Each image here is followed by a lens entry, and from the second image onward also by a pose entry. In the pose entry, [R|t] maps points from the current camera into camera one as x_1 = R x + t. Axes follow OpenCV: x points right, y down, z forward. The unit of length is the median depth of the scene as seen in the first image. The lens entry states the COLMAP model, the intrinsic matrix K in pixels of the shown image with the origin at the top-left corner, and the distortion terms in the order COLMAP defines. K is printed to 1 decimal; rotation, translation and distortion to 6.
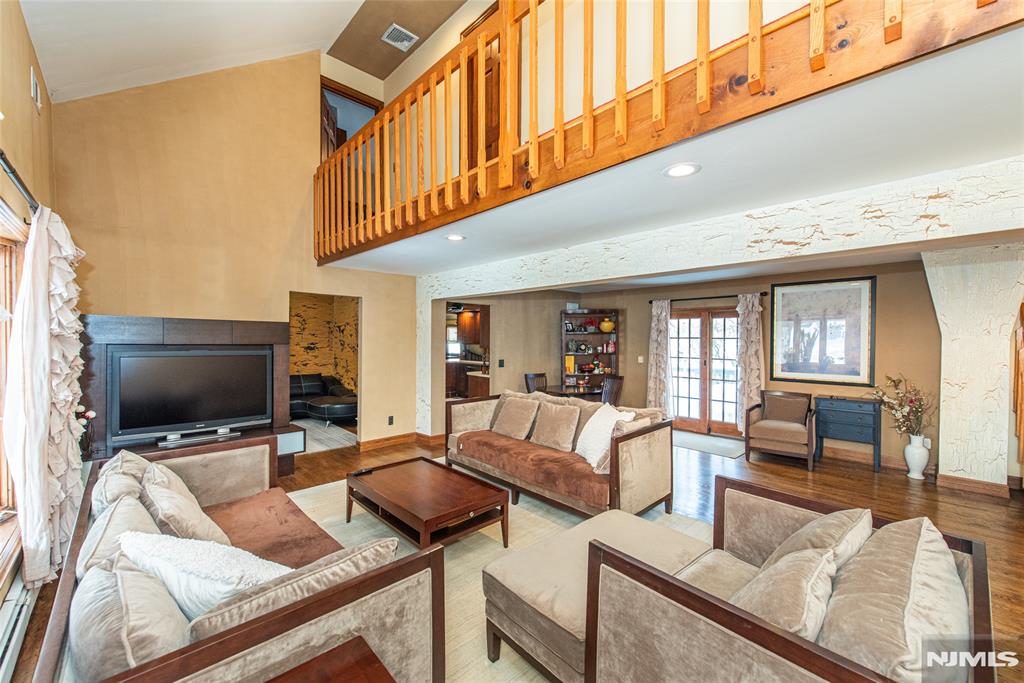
lens RADIAL K [[413.9, 0, 520.6], [0, 413.9, 339.1], [0, 0, 1]] dist [0.009318, -0.001853]
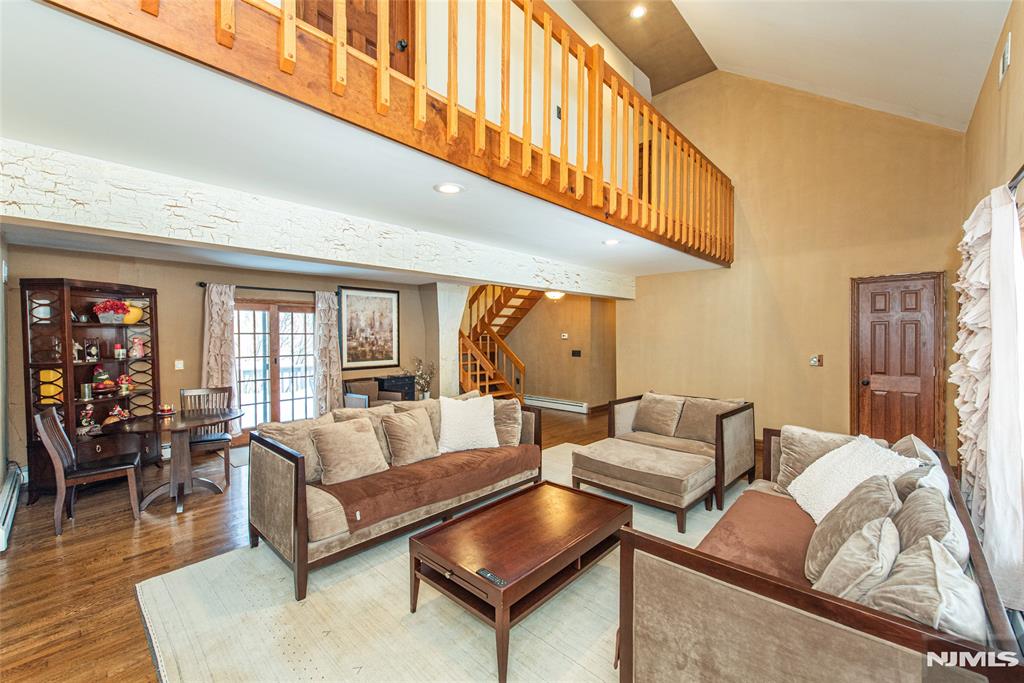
lens RADIAL K [[413.9, 0, 511.5], [0, 413.9, 341.6], [0, 0, 1]] dist [0.009318, -0.001853]
pose [[-0.058682, -0.020959, 0.998057, -0.553223], [0.004345, 0.999765, 0.021250, -0.002196], [-0.998267, 0.005584, -0.058577, 0.606040]]
